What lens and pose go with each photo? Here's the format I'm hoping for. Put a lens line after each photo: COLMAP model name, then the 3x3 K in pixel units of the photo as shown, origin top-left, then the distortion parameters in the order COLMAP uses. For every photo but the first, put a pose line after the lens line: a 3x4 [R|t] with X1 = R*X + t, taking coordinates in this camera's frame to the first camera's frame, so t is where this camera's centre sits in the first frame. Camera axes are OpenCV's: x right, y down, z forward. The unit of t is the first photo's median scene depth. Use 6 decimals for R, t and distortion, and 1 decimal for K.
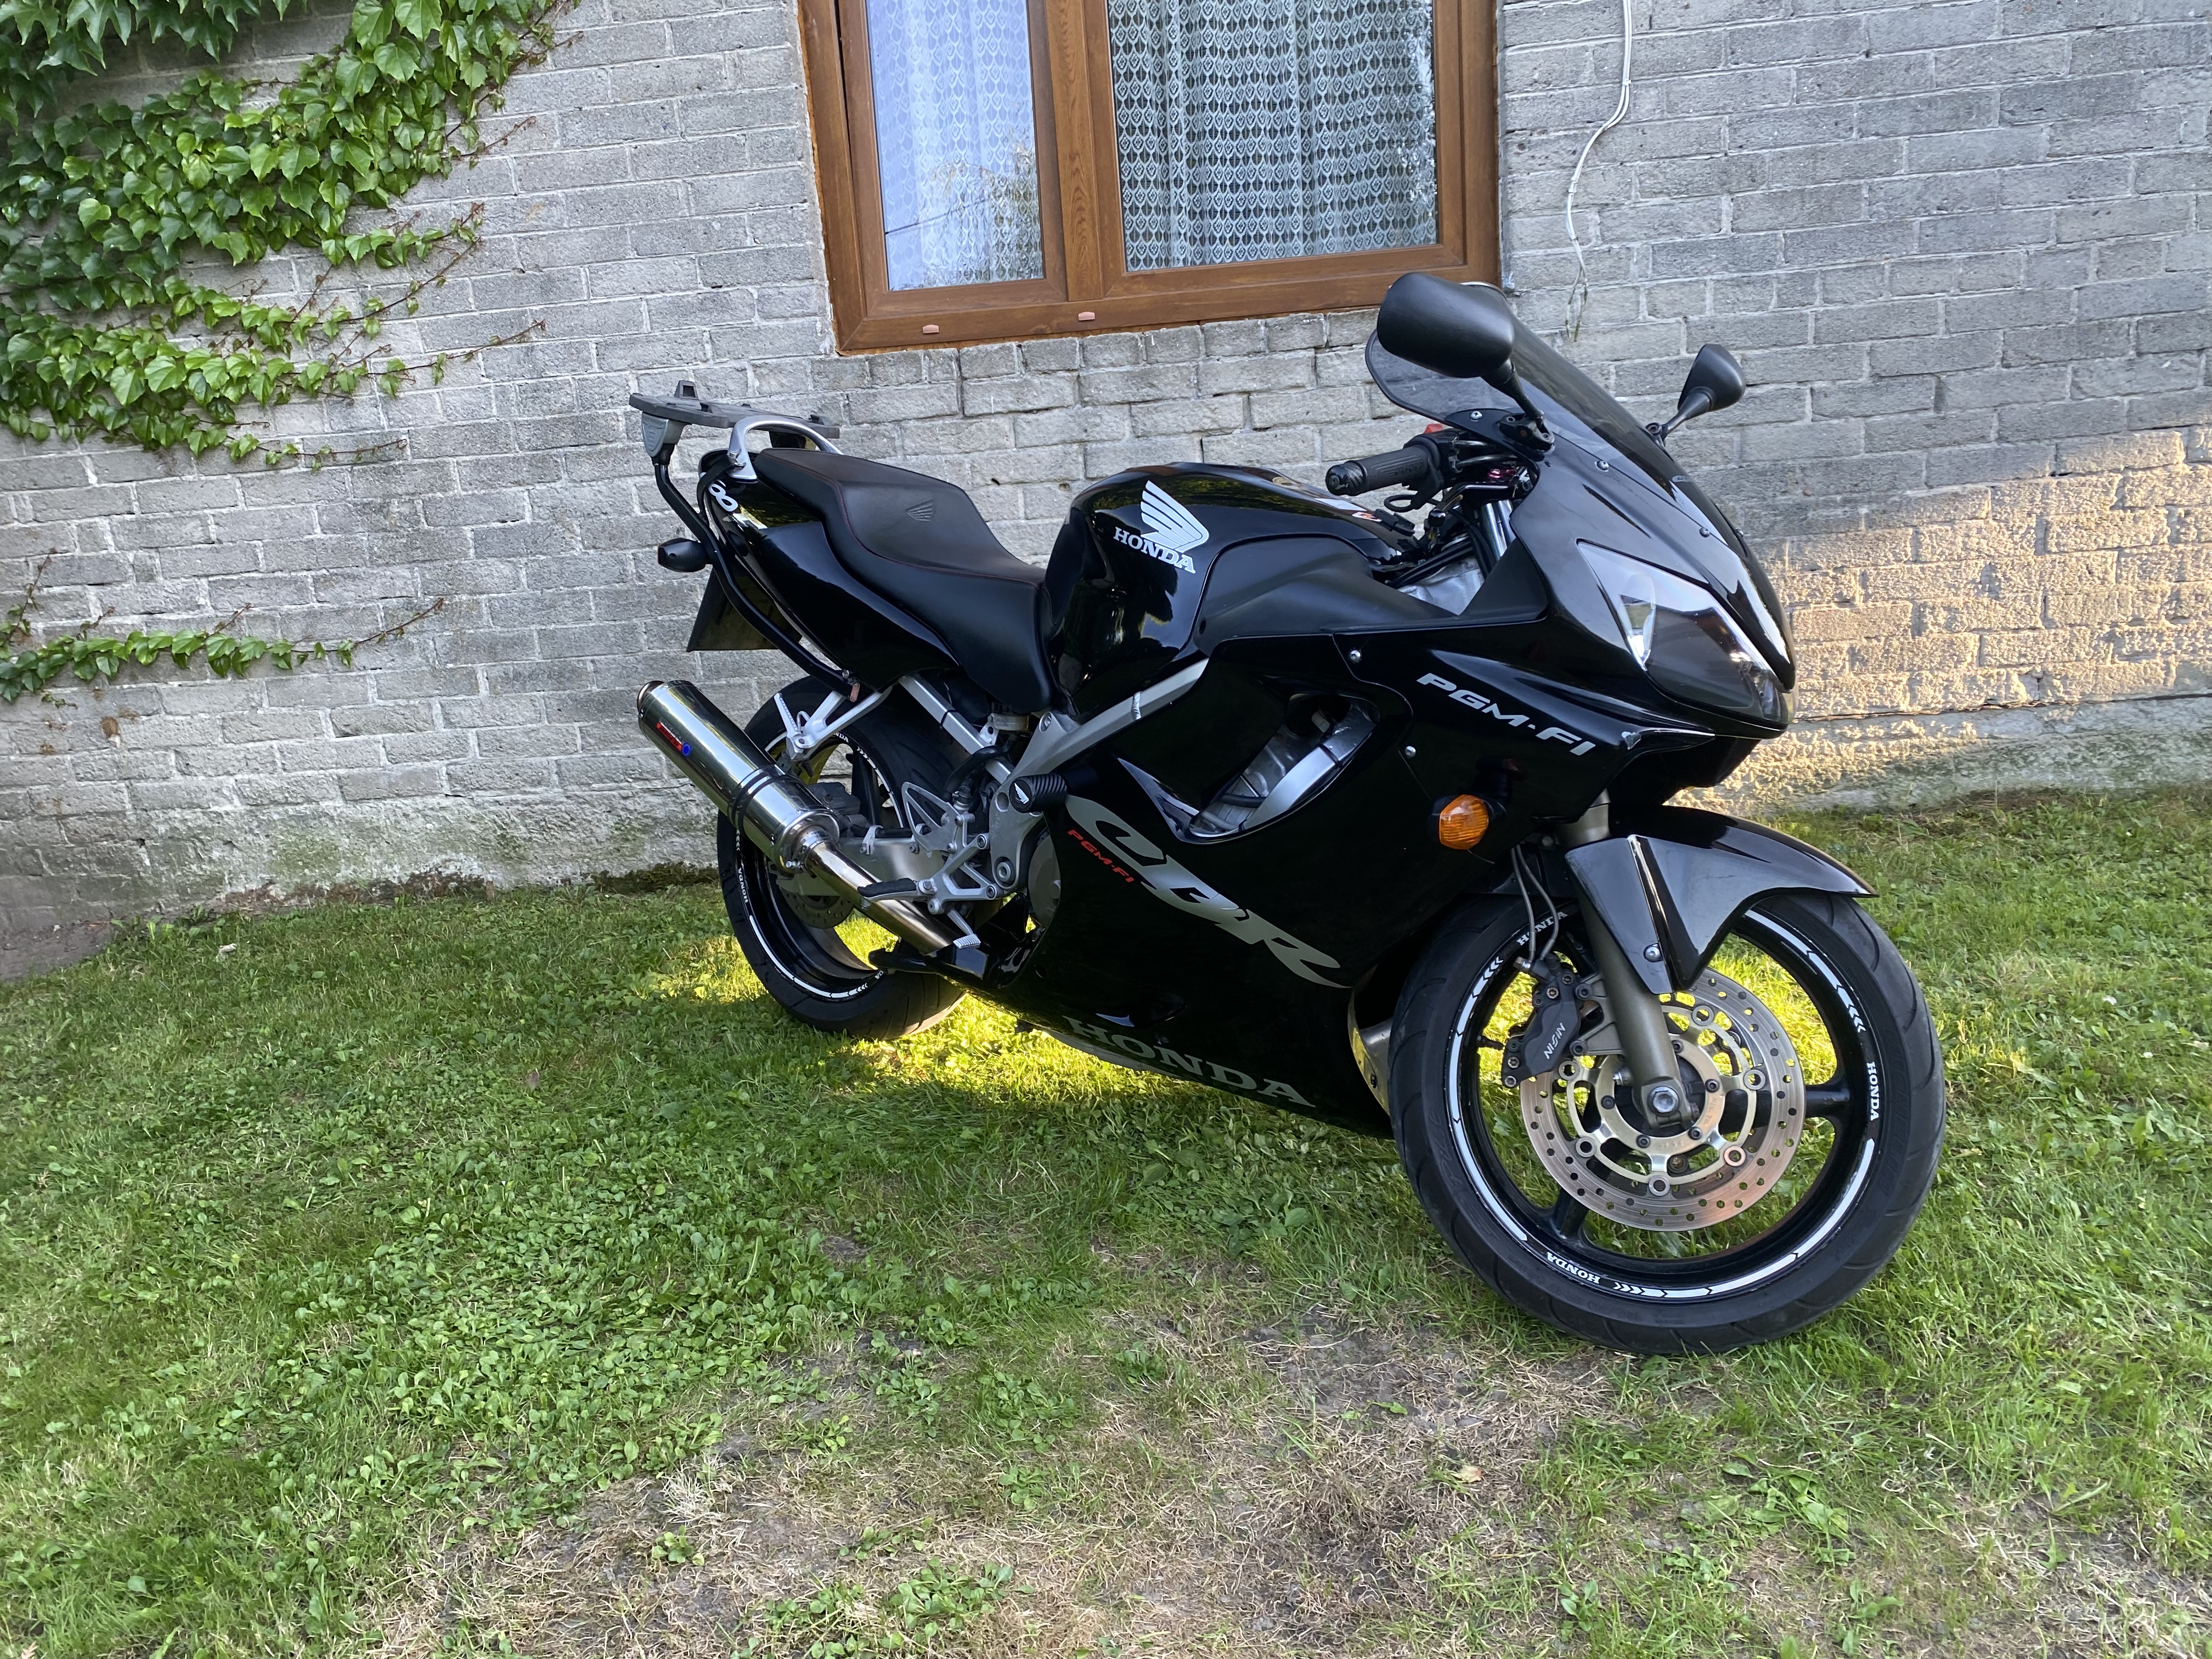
lens RADIAL K [[1684.3, 0, 1086.0], [0, 1684.3, 826.9], [0, 0, 1]] dist [0.019618, -0.016018]
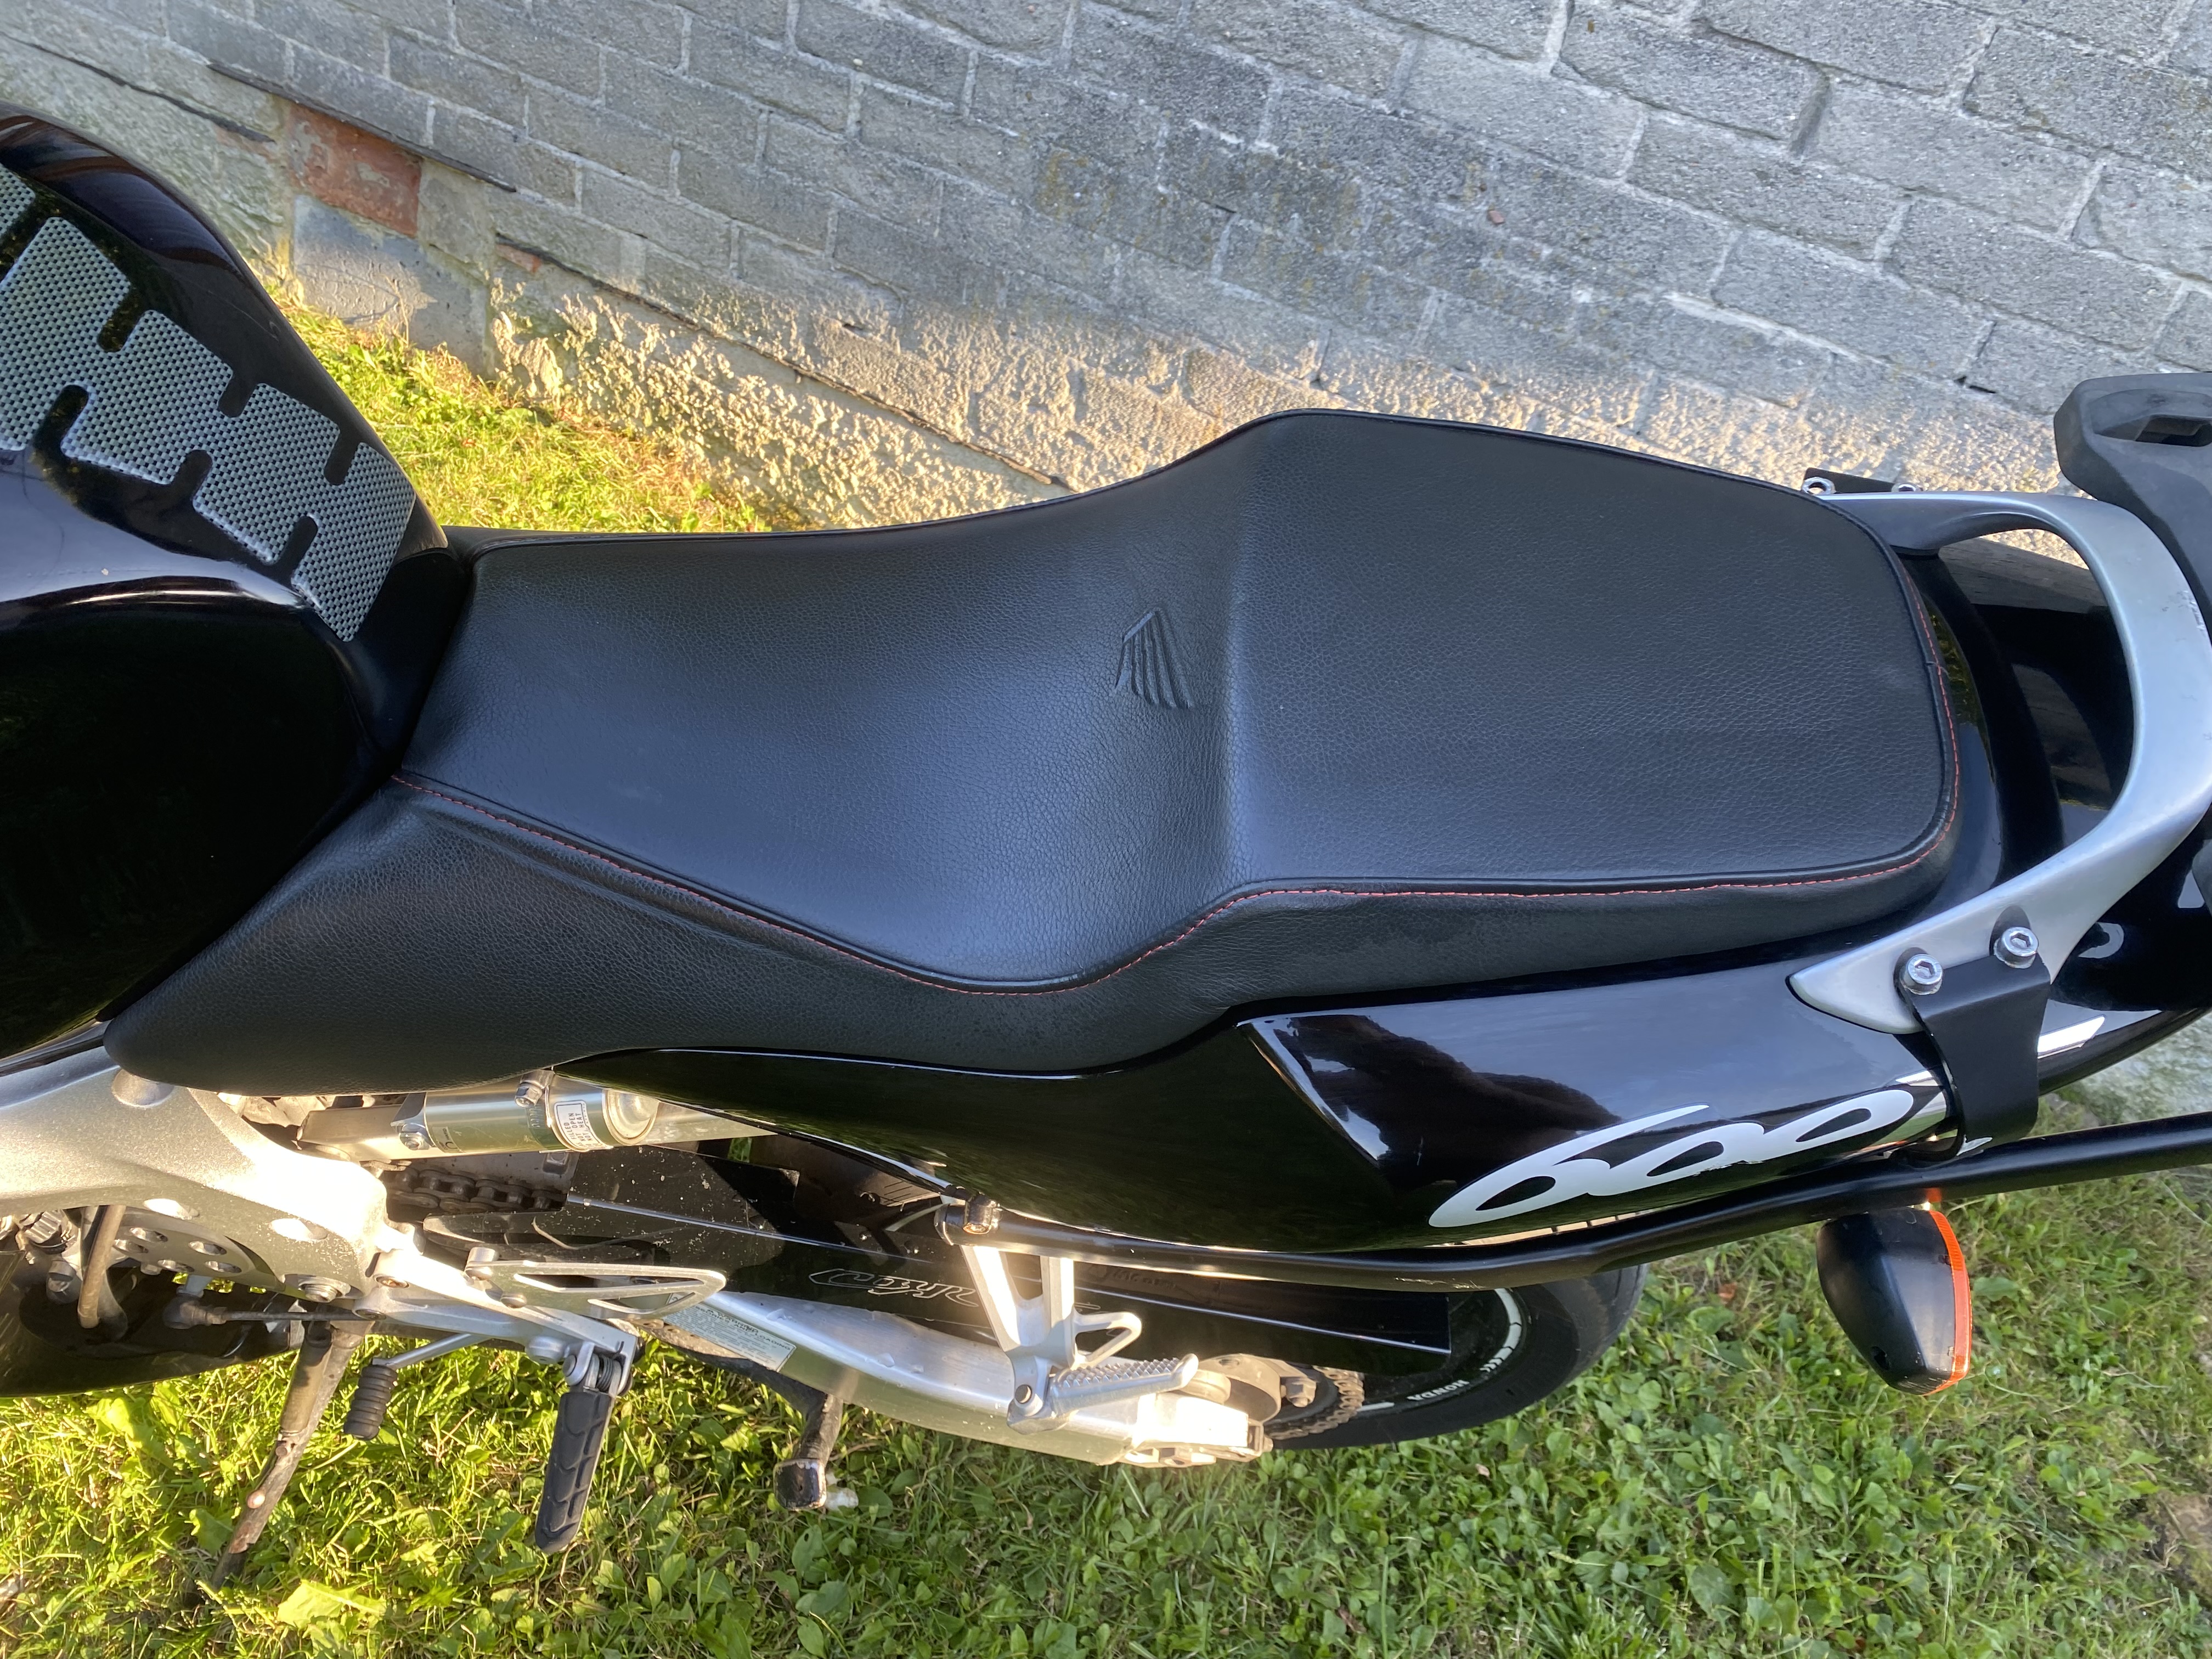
lens RADIAL K [[1684.3, 0, 1133.3], [0, 1684.3, 827.5], [0, 0, 1]] dist [0.019618, -0.016018]
pose [[0.889434, 0.436208, -0.136489, 0.465763], [-0.353802, 0.846131, 0.398606, -0.200792], [0.289363, -0.306244, 0.906909, 0.450070]]
